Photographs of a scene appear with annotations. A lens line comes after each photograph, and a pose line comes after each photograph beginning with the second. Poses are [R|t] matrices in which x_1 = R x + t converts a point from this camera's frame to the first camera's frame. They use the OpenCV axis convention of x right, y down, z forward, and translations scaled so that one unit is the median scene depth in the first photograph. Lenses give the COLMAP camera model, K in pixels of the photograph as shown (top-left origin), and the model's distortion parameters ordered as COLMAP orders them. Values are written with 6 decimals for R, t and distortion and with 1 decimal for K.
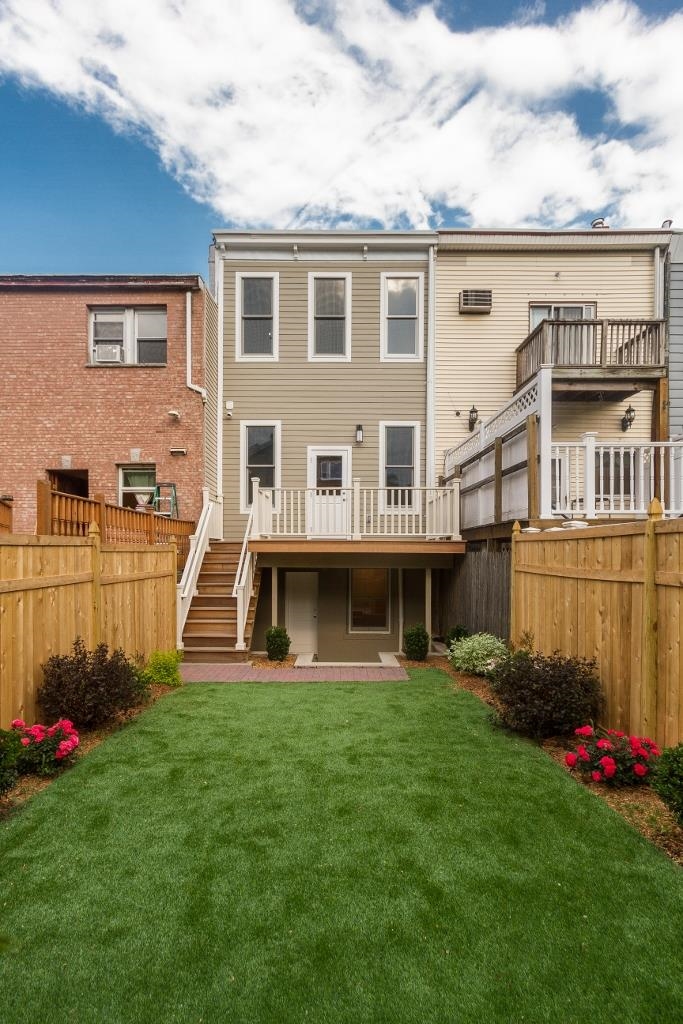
lens RADIAL K [[480.2, 0, 341.5], [0, 480.2, 512.0], [0, 0, 1]] dist [0.003740, -0.000157]
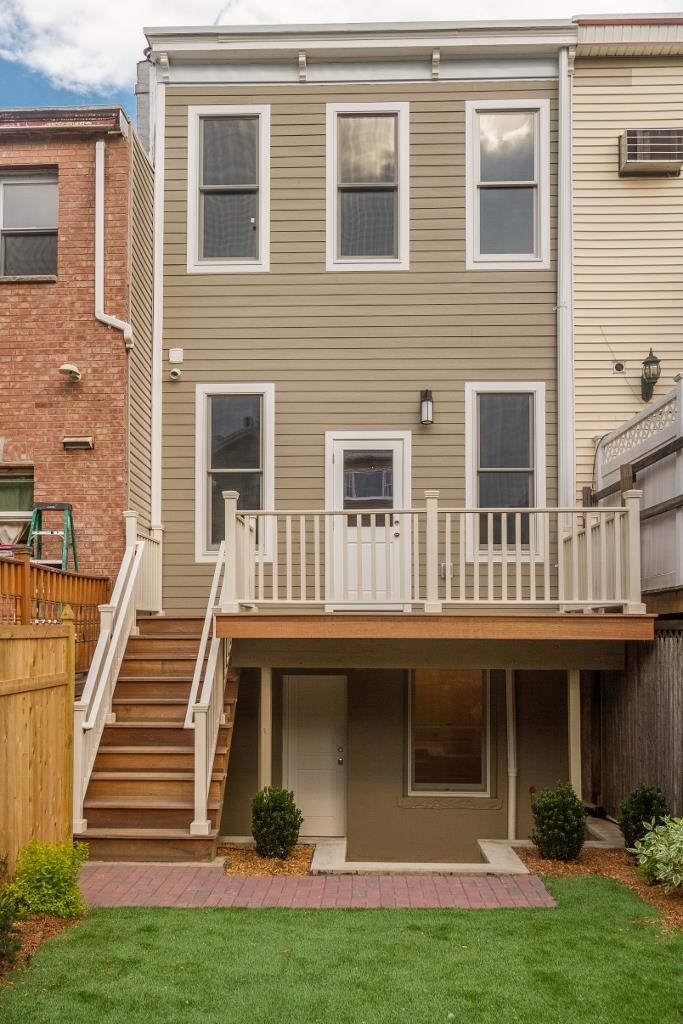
lens RADIAL K [[825.4, 0, 342.2], [0, 825.4, 532.8], [0, 0, 1]] dist [0.007257, -0.006139]
pose [[0.999956, -0.003118, -0.008828, -0.047760], [0.002809, 0.999394, -0.034694, 0.003327], [0.008931, 0.034667, 0.999359, 0.116608]]
